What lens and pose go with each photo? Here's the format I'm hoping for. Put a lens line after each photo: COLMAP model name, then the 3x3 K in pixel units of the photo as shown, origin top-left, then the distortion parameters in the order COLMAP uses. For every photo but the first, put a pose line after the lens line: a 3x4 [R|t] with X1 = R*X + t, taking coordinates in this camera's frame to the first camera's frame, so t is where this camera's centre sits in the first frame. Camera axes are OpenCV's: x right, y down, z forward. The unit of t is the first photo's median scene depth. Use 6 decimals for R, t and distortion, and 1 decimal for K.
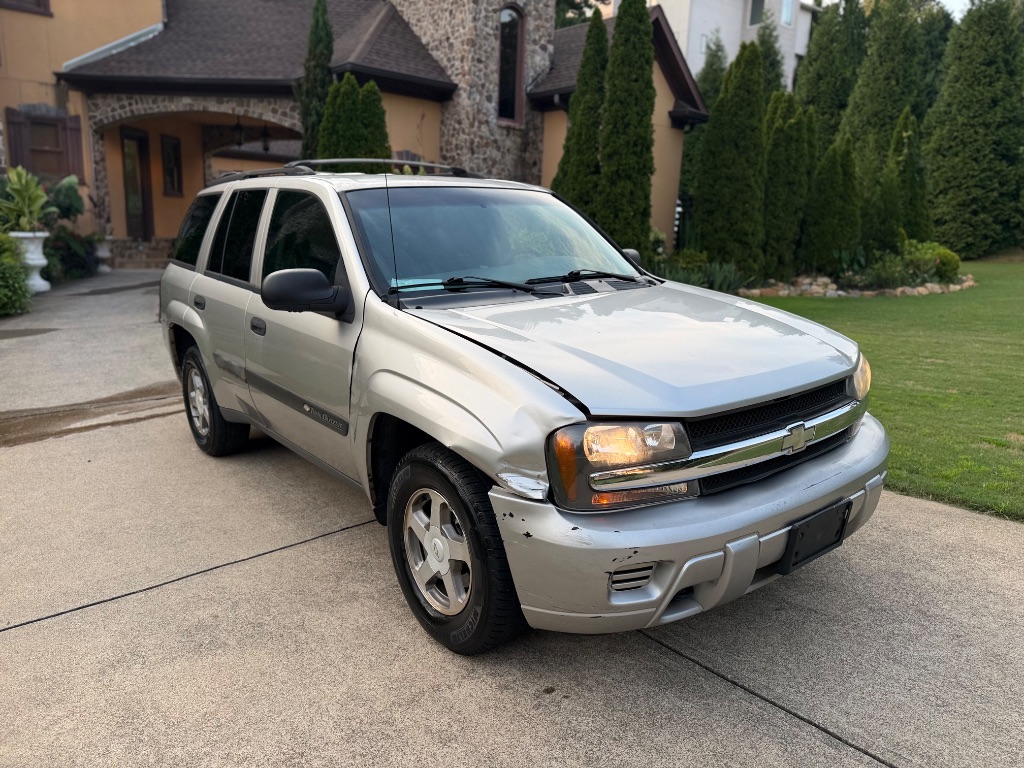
lens RADIAL K [[721.3, 0, 509.7], [0, 721.3, 403.5], [0, 0, 1]] dist [0.038051, -0.058403]
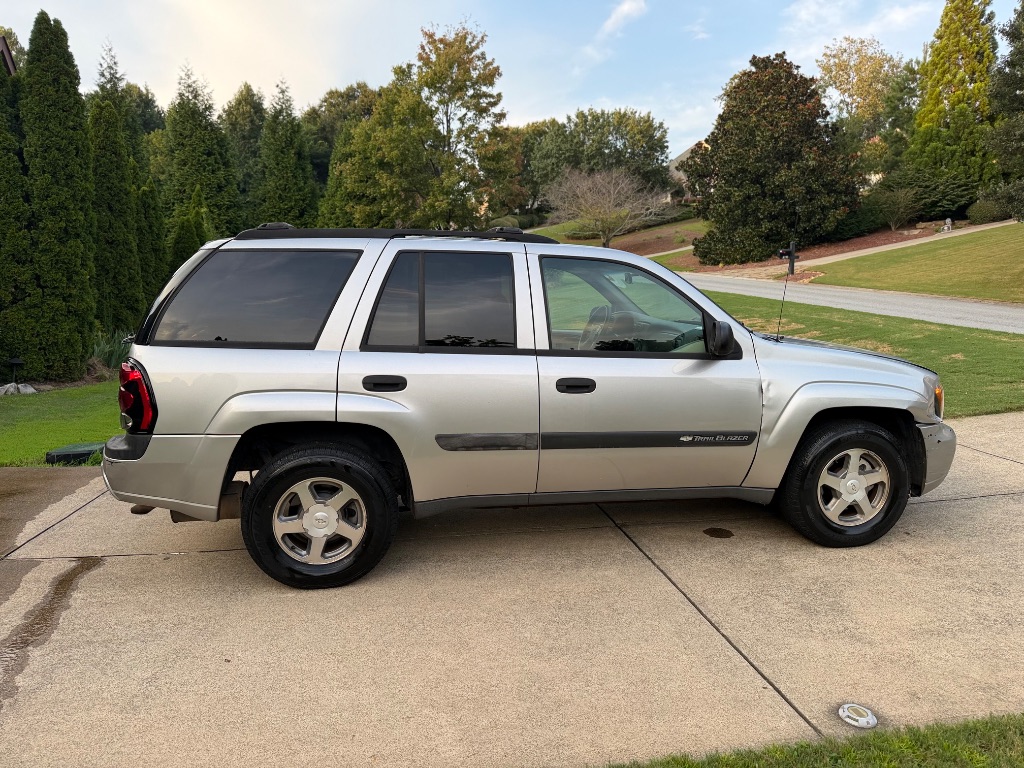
lens RADIAL K [[729.3, 0, 515.6], [0, 729.3, 383.3], [0, 0, 1]] dist [0.050039, -0.053648]
pose [[0.457389, -0.109365, 0.882516, -0.385681], [0.211853, 0.977236, 0.011304, -0.041479], [-0.863663, 0.181793, 0.470147, 0.172061]]
